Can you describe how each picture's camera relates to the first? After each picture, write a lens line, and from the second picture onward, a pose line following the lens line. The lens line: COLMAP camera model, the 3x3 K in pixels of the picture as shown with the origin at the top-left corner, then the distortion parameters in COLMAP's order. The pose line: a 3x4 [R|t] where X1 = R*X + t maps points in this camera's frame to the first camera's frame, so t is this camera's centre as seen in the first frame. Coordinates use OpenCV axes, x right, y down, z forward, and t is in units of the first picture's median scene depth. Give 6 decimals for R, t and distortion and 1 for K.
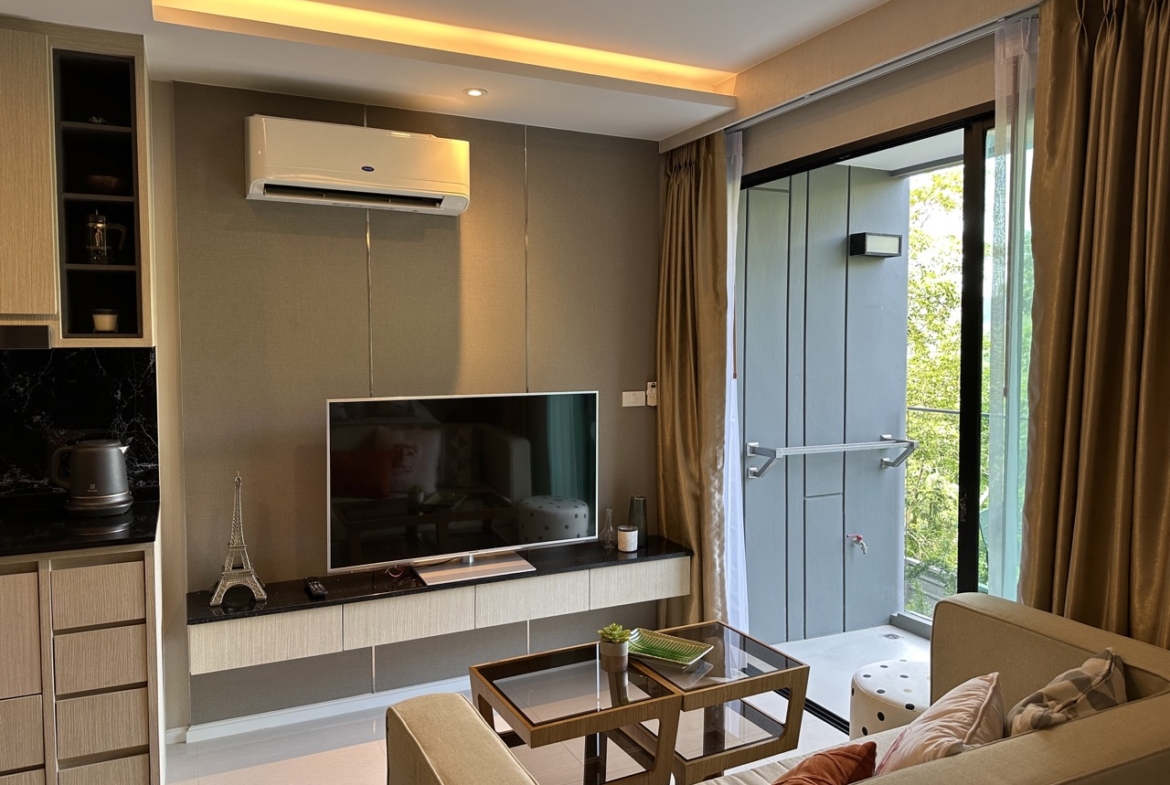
lens RADIAL K [[811.5, 0, 584.2], [0, 811.5, 378.3], [0, 0, 1]] dist [0.134901, -0.161167]
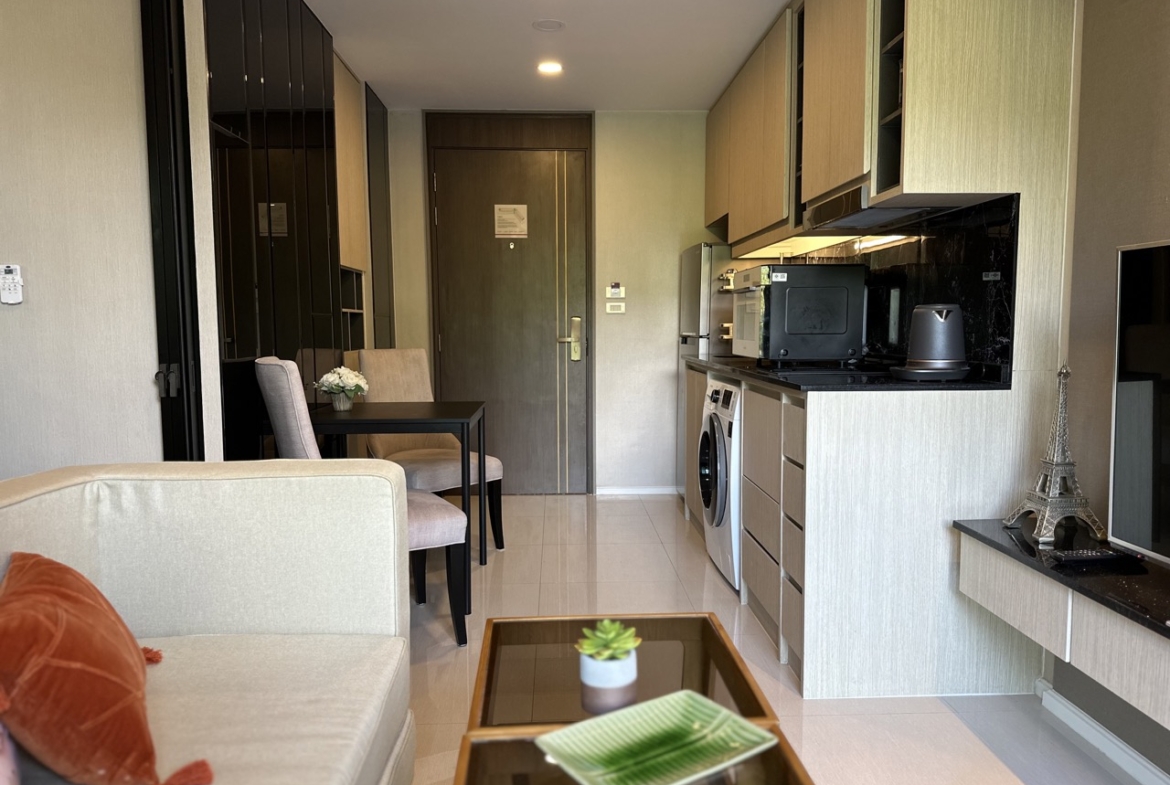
lens RADIAL K [[810.7, 0, 585.0], [0, 810.7, 387.1], [0, 0, 1]] dist [0.131144, -0.204964]
pose [[-0.388841, 0.075621, -0.918196, 0.435801], [-0.035462, 0.994659, 0.096936, 0.093088], [0.920622, 0.070253, -0.384082, 1.010372]]
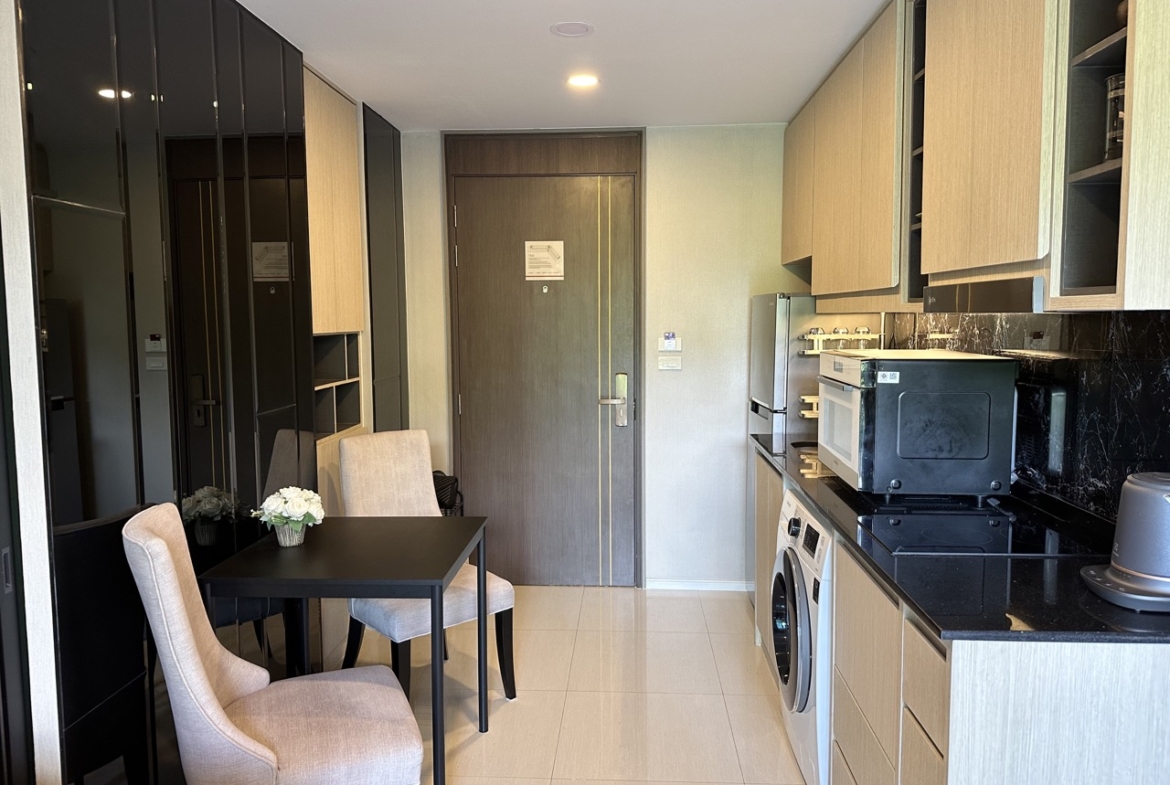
lens RADIAL K [[815.2, 0, 581.6], [0, 815.2, 375.7], [0, 0, 1]] dist [0.095139, -0.118312]
pose [[-0.476401, 0.067399, -0.876641, 0.095206], [-0.033289, 0.994960, 0.094587, -0.033294], [0.878598, 0.074244, -0.471756, 0.922525]]
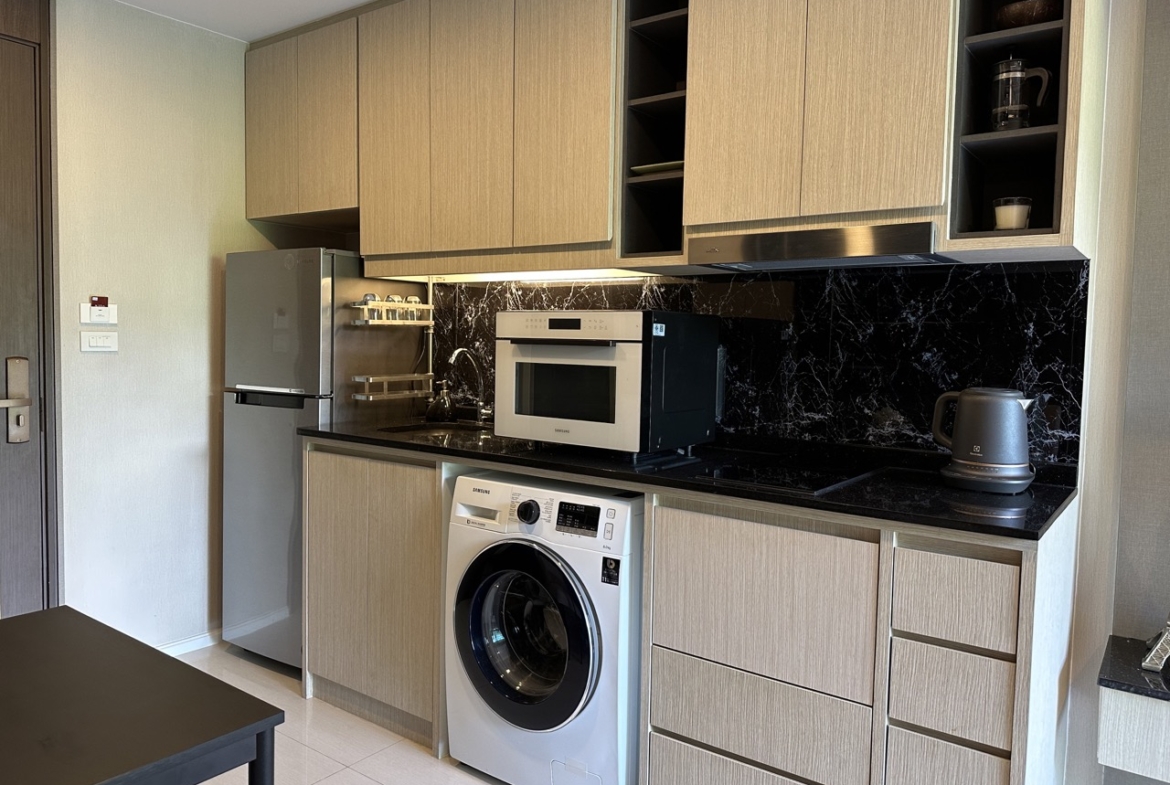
lens RADIAL K [[824.1, 0, 590.7], [0, 824.1, 388.6], [0, 0, 1]] dist [0.062982, -0.077316]
pose [[0.471054, 0.064884, -0.879715, -0.113307], [-0.060114, 0.997334, 0.041370, 0.067048], [0.880054, 0.033396, 0.473699, 0.354933]]
